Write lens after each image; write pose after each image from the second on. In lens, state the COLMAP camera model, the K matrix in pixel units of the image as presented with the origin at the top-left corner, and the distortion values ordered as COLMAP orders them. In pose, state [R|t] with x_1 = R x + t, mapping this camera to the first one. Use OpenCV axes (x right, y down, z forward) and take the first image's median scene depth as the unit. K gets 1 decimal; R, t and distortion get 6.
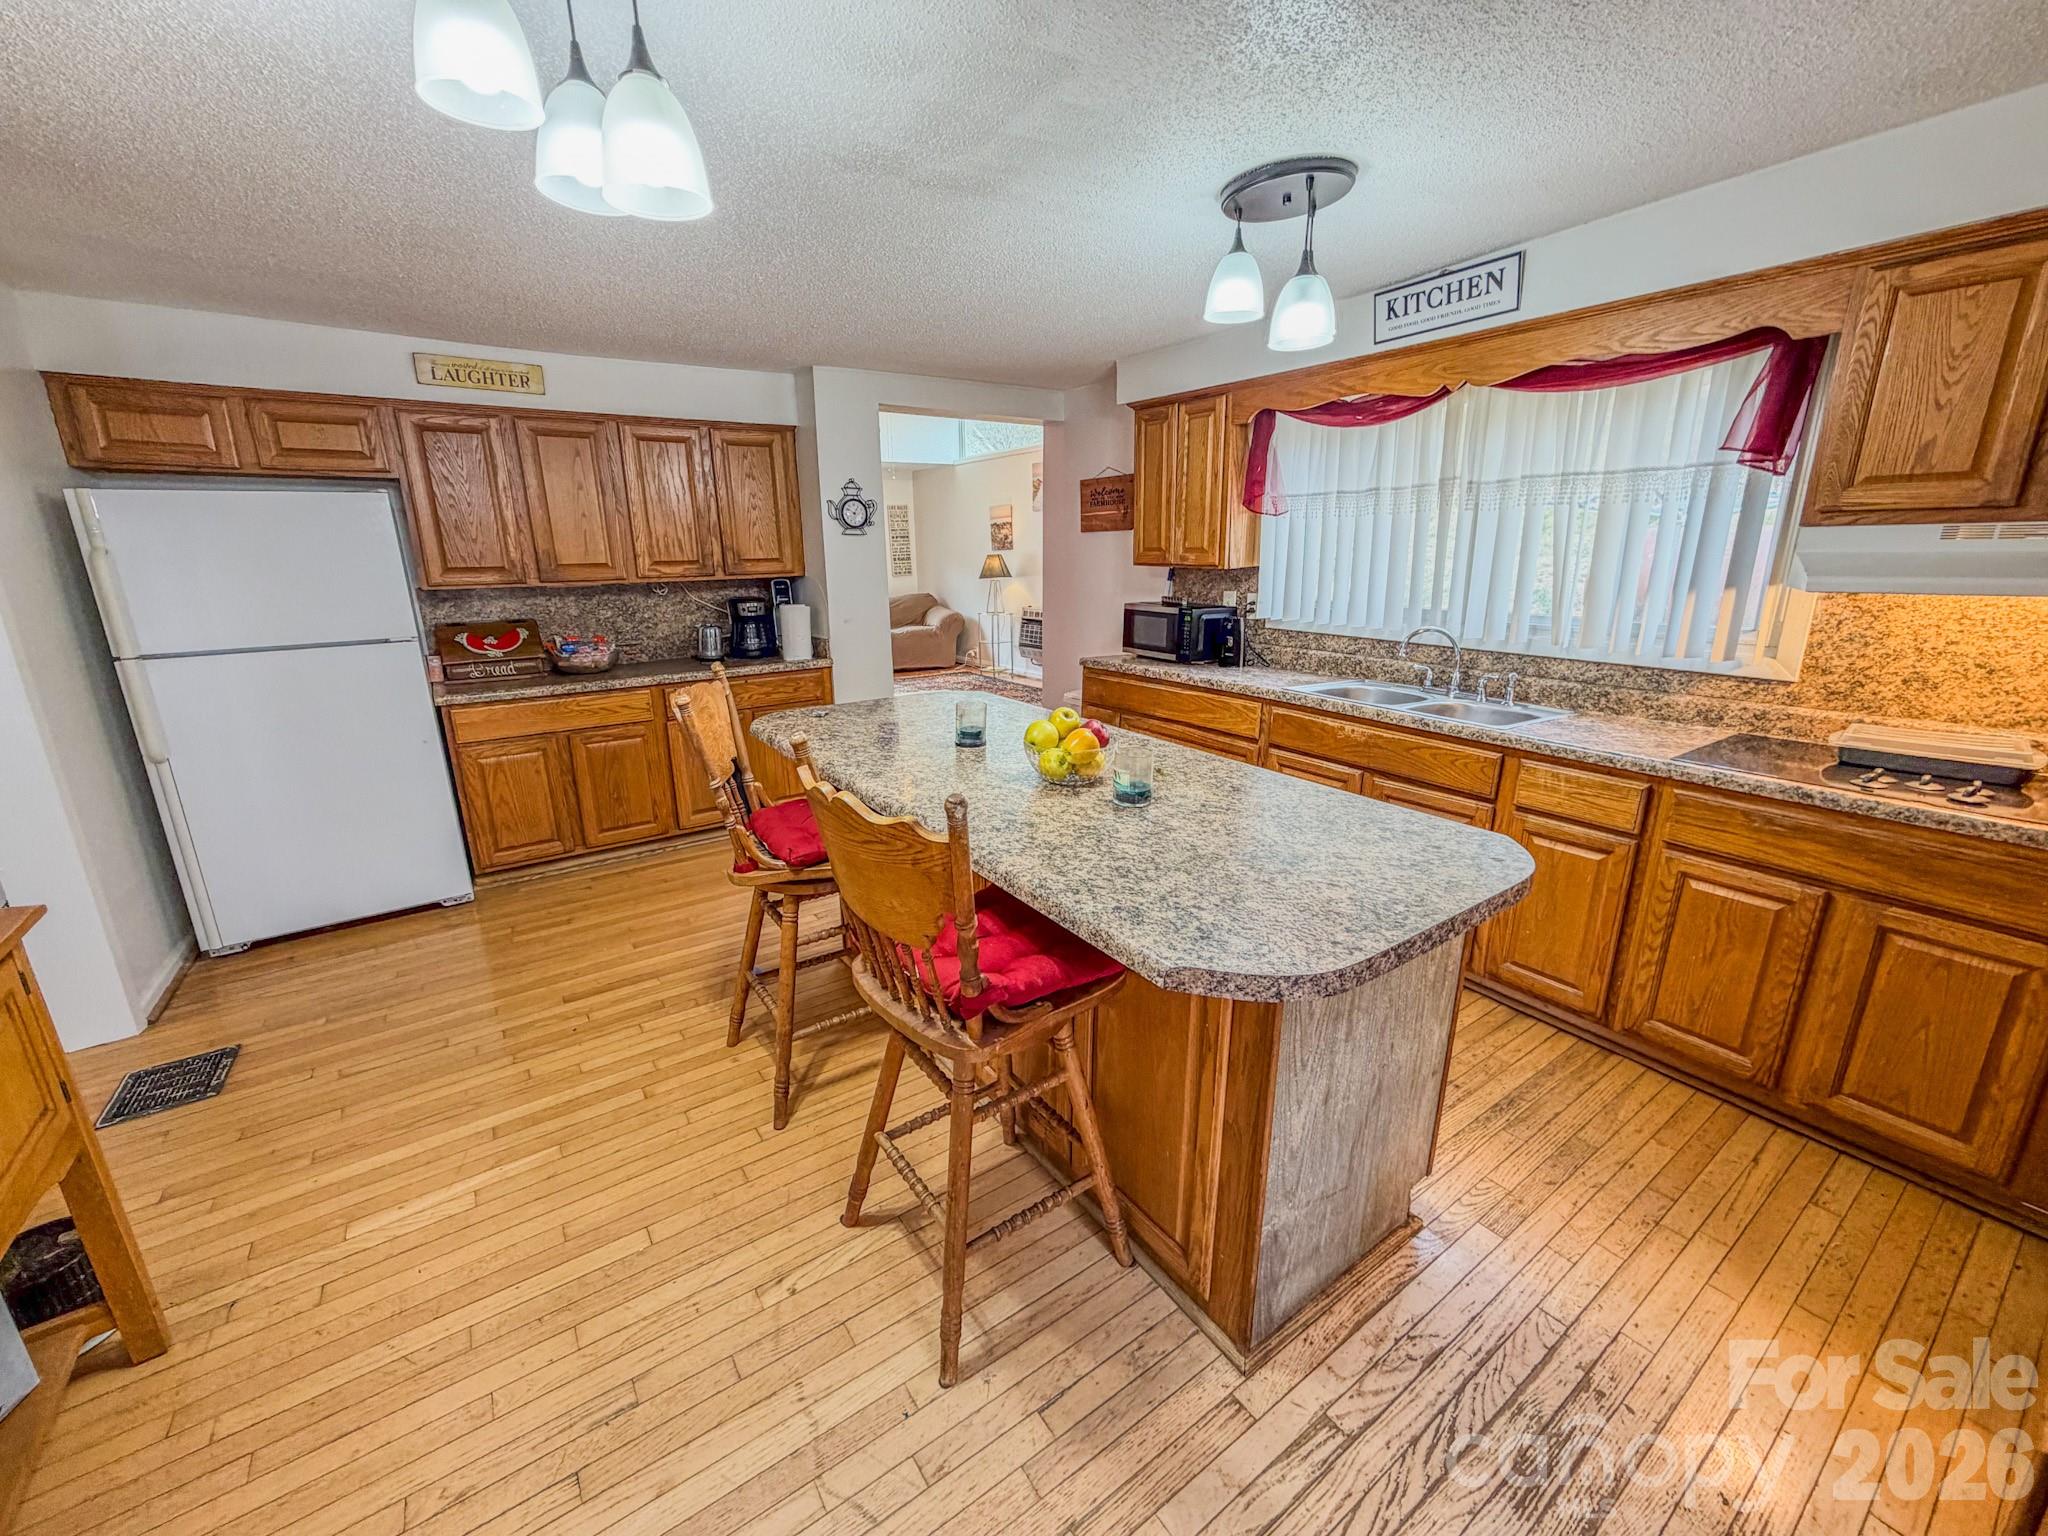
lens RADIAL K [[818.2, 0, 1017.9], [0, 818.2, 764.3], [0, 0, 1]] dist [-0.000841, 0.000103]
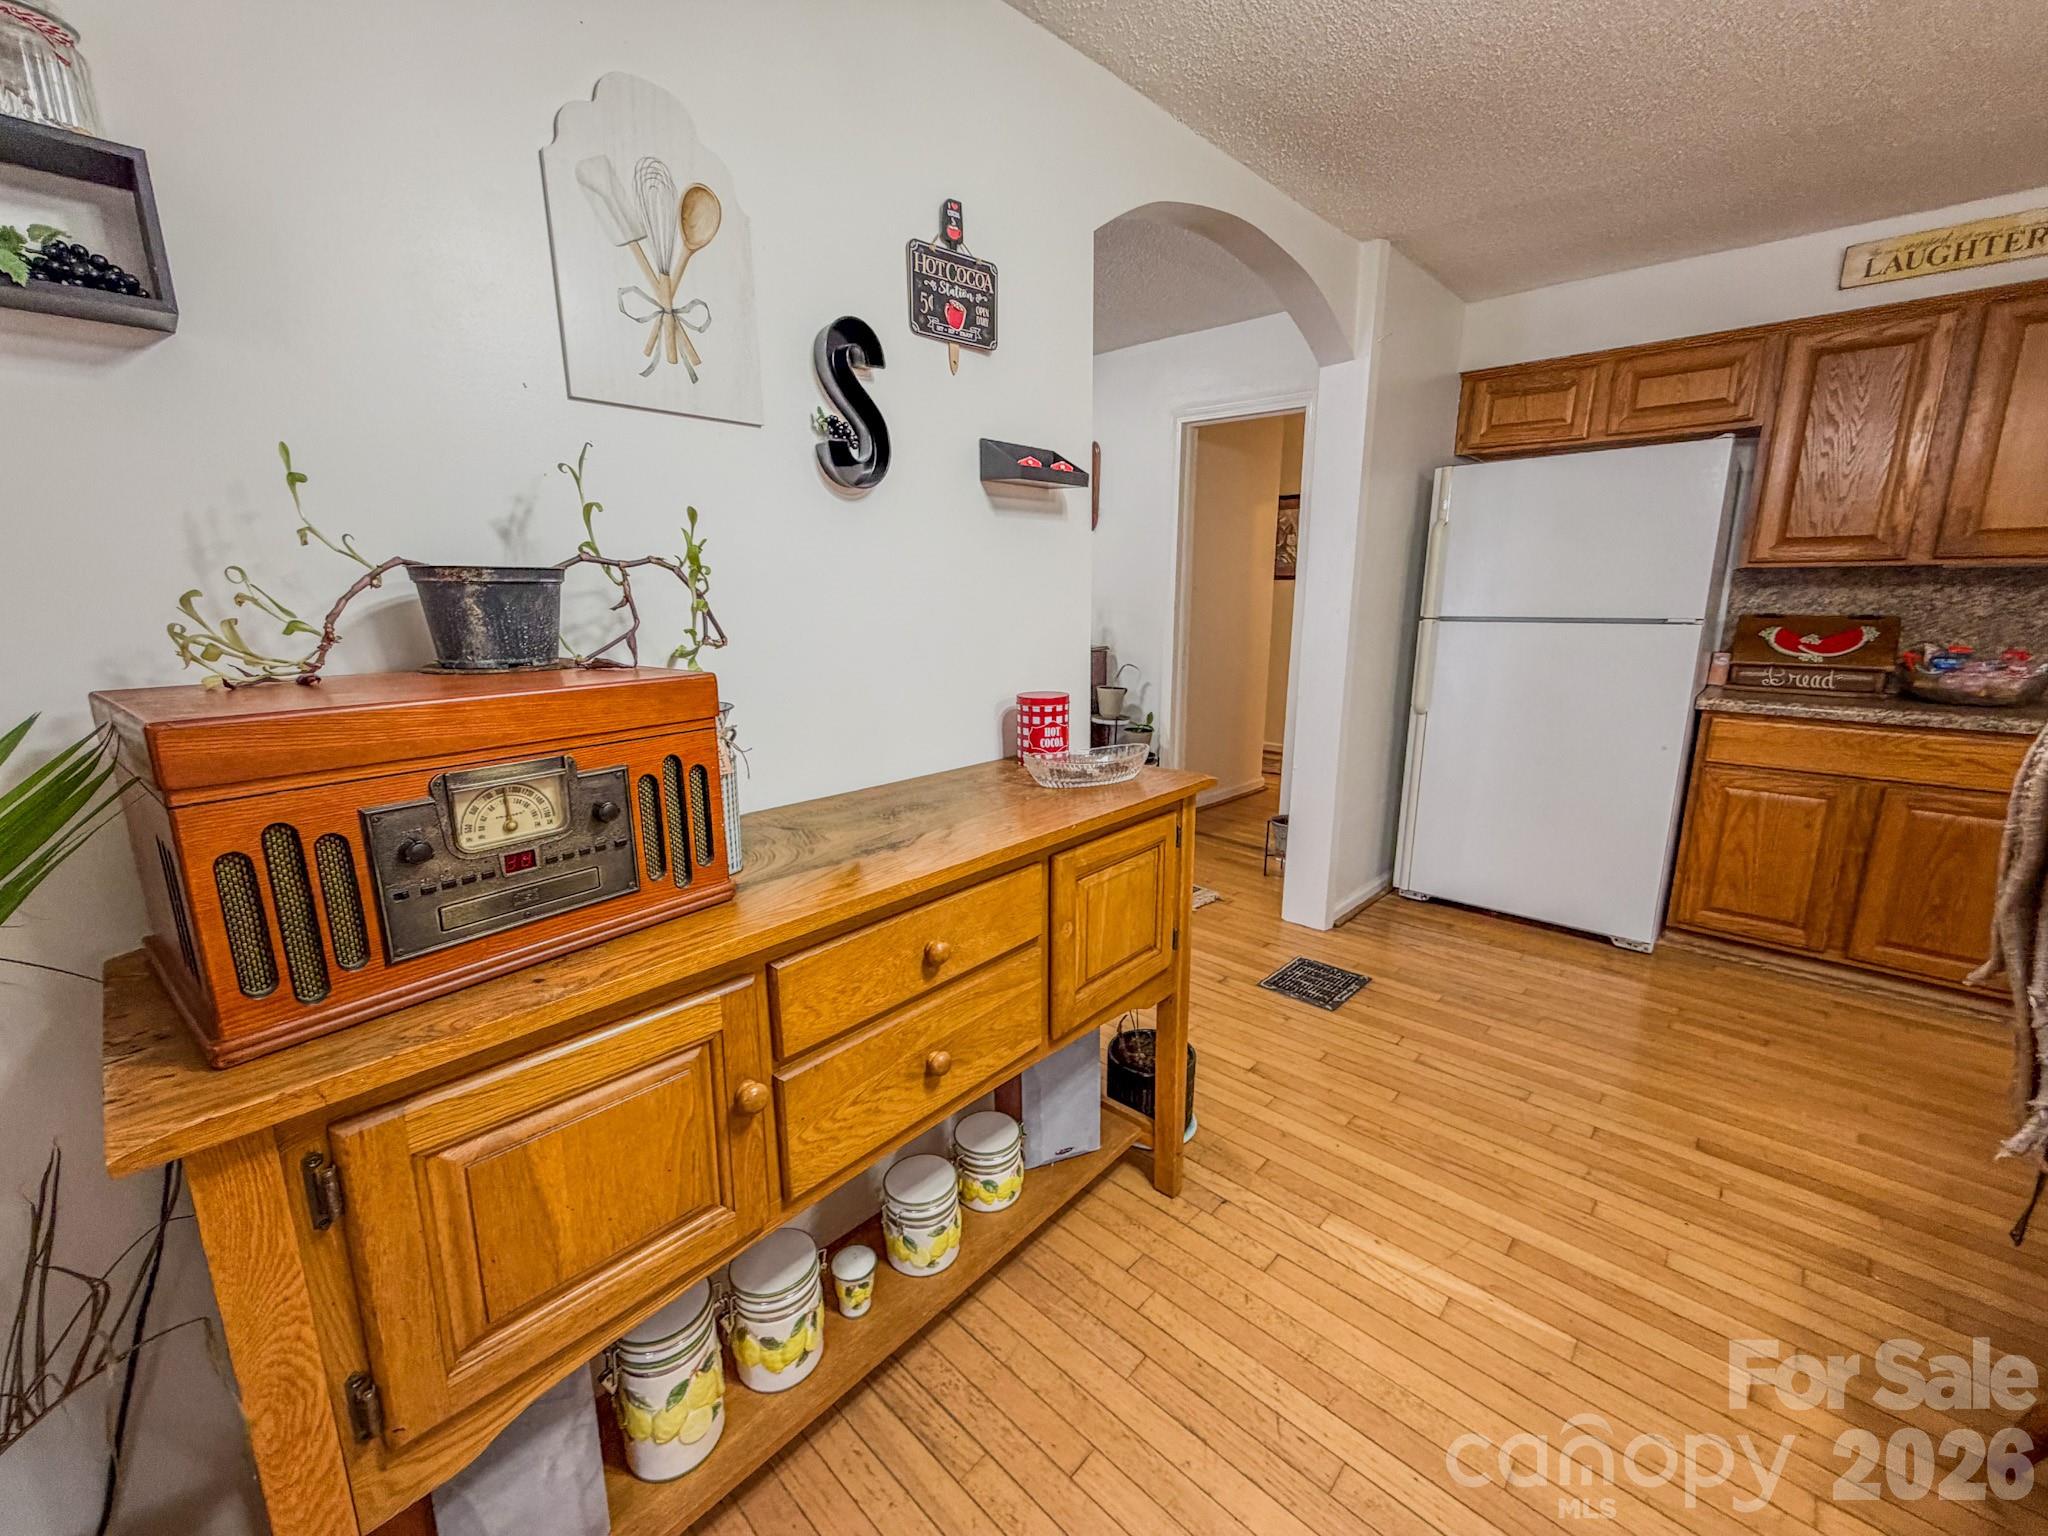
lens RADIAL K [[818.2, 0, 1017.9], [0, 818.2, 764.3], [0, 0, 1]] dist [-0.000841, 0.000103]
pose [[0.204057, 0.219709, -0.953986, -0.074121], [-0.252646, 0.953298, 0.165510, 0.014922], [0.945797, 0.207247, 0.250035, 0.185629]]
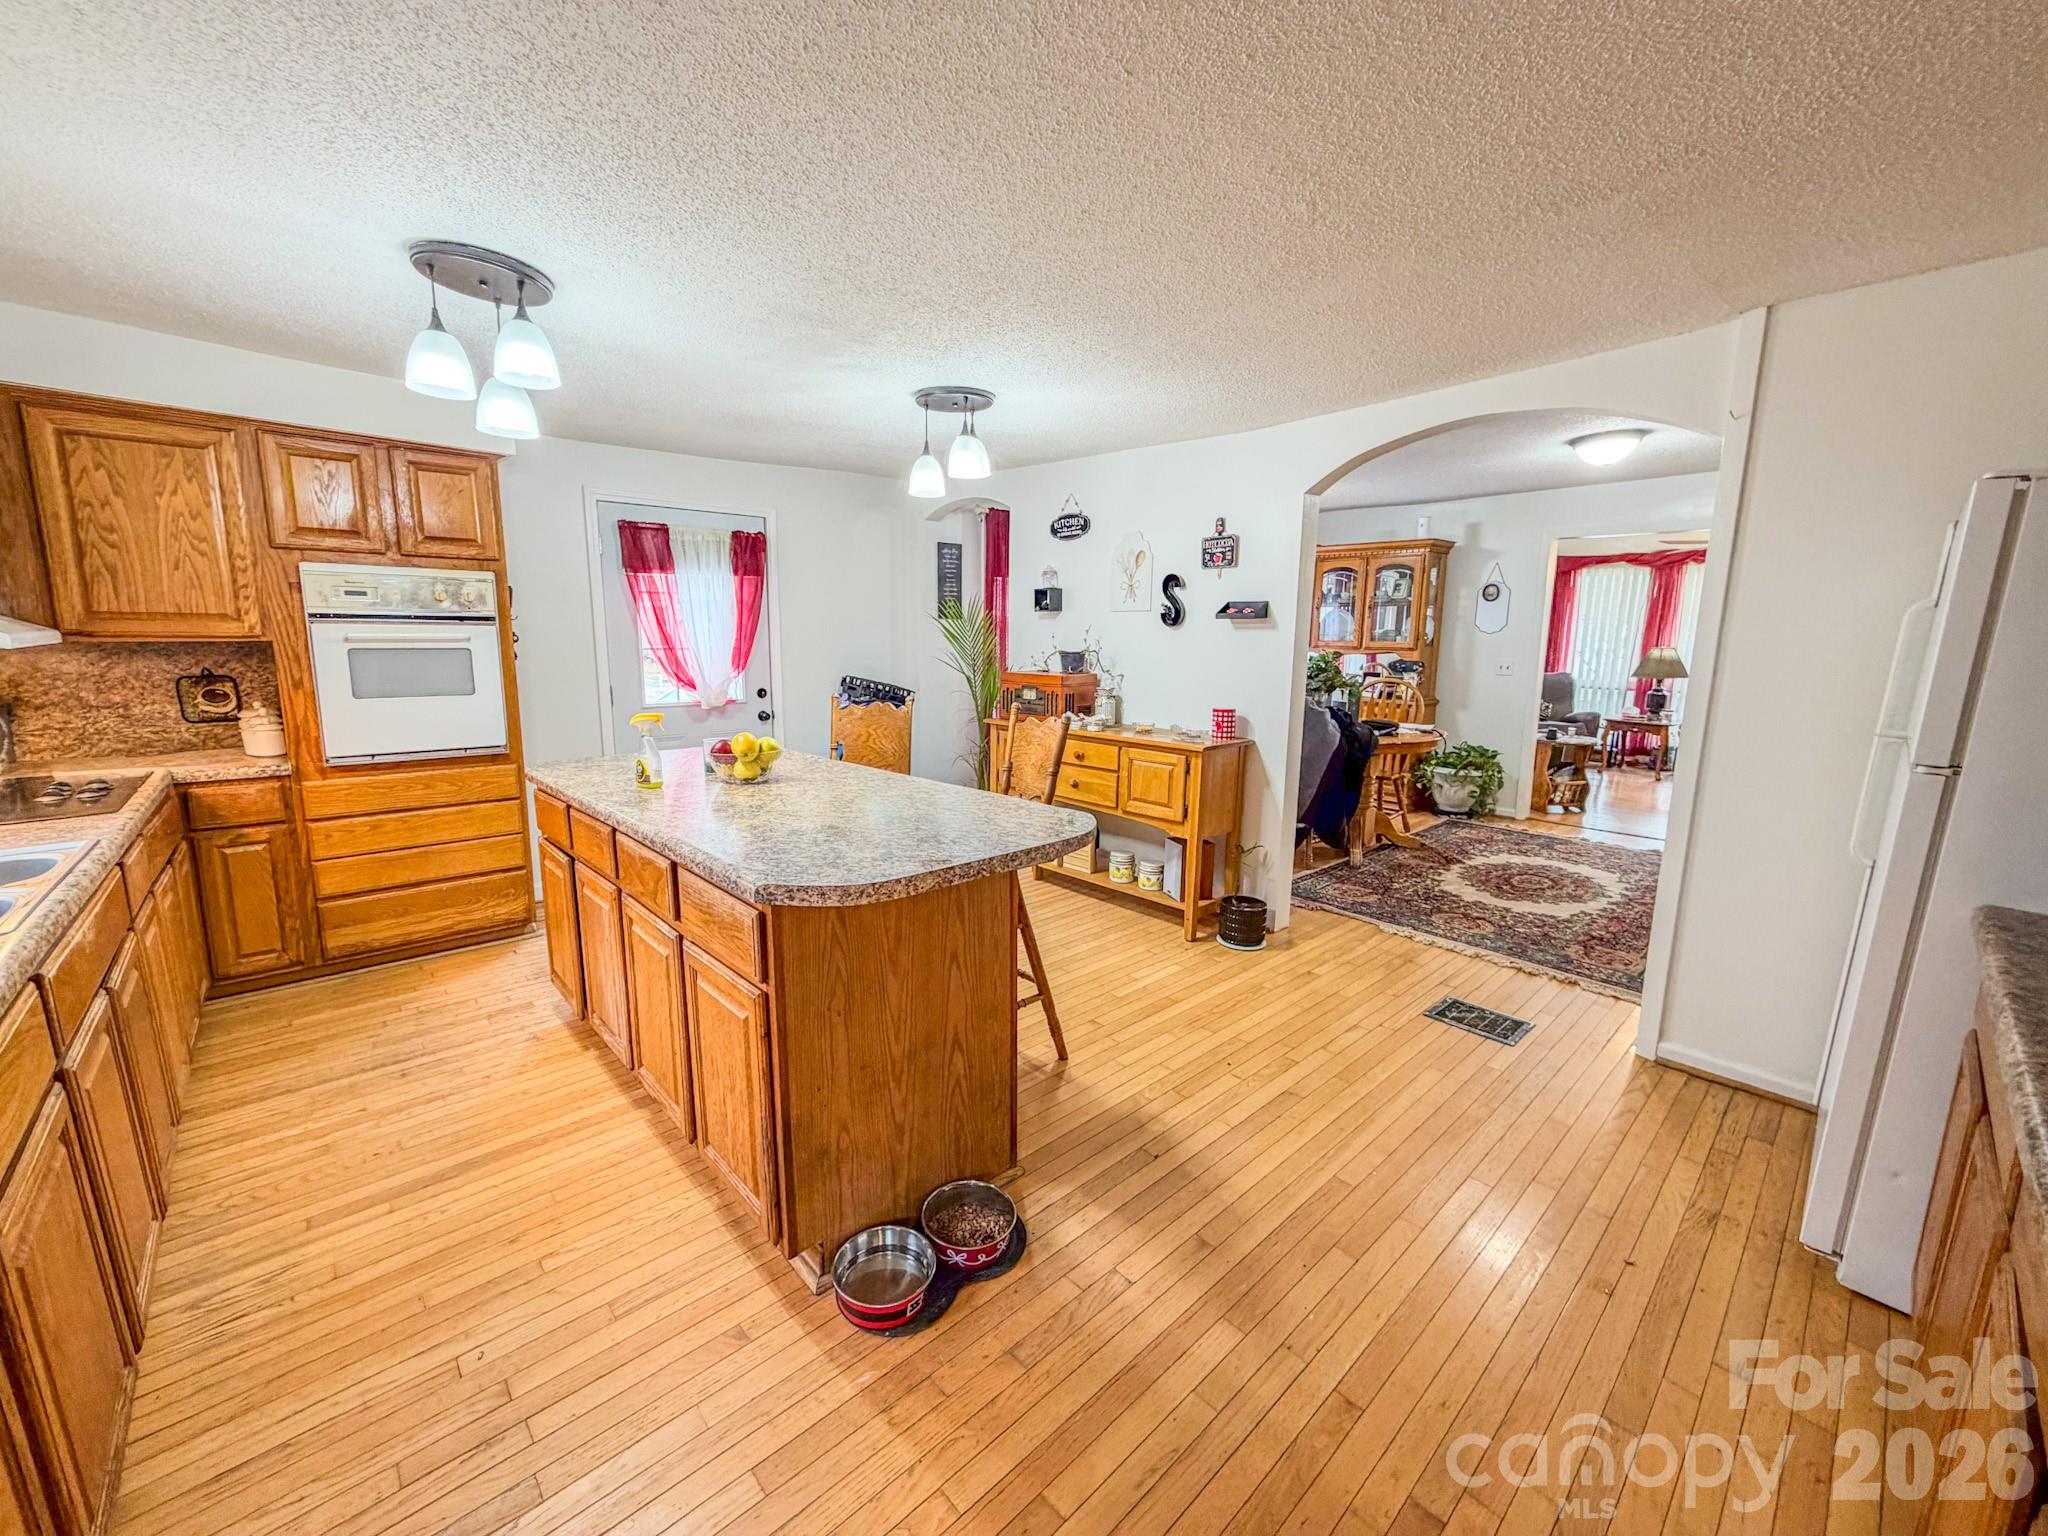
lens RADIAL K [[818.2, 0, 1017.9], [0, 818.2, 764.3], [0, 0, 1]] dist [-0.000841, 0.000103]
pose [[-0.990869, 0.026903, -0.132120, -0.114964], [-0.029949, 0.911498, 0.410213, -0.328127], [0.131463, 0.410424, -0.902369, 1.315015]]
